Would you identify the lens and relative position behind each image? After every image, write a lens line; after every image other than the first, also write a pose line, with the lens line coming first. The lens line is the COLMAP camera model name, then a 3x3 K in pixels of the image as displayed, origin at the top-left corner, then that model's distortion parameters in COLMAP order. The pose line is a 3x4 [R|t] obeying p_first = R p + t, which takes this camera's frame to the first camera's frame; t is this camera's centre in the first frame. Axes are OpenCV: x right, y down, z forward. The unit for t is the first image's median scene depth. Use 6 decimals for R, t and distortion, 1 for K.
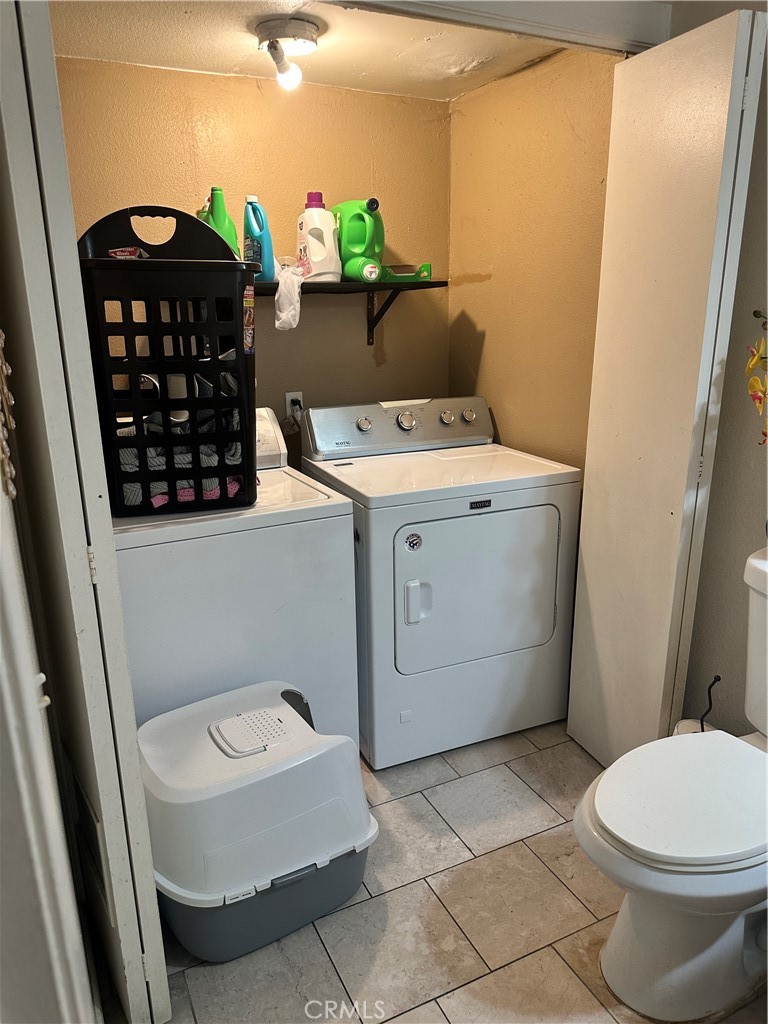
lens RADIAL K [[714.2, 0, 385.2], [0, 714.2, 520.6], [0, 0, 1]] dist [0.074643, -0.090810]
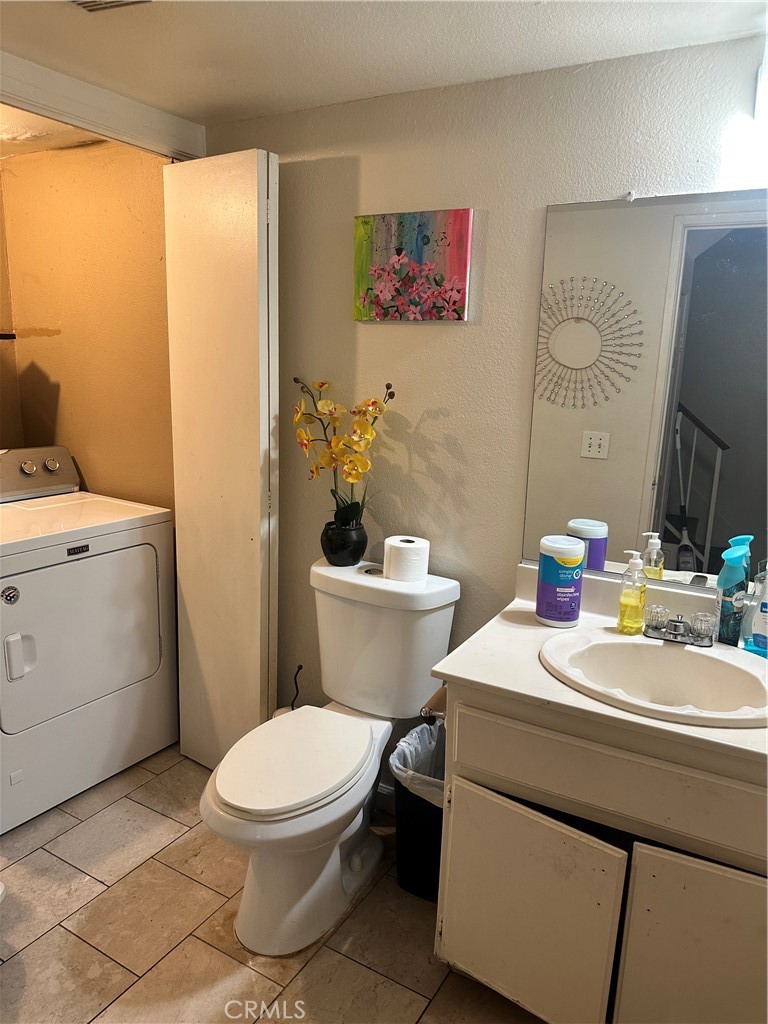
lens RADIAL K [[727.7, 0, 384.0], [0, 727.7, 512.0], [0, 0, 1]] dist [0.005758, 0.000840]
pose [[0.836699, -0.074331, 0.542595, -0.065610], [0.113391, 0.992791, -0.038848, 0.013948], [-0.535796, 0.094029, 0.839096, -0.127227]]
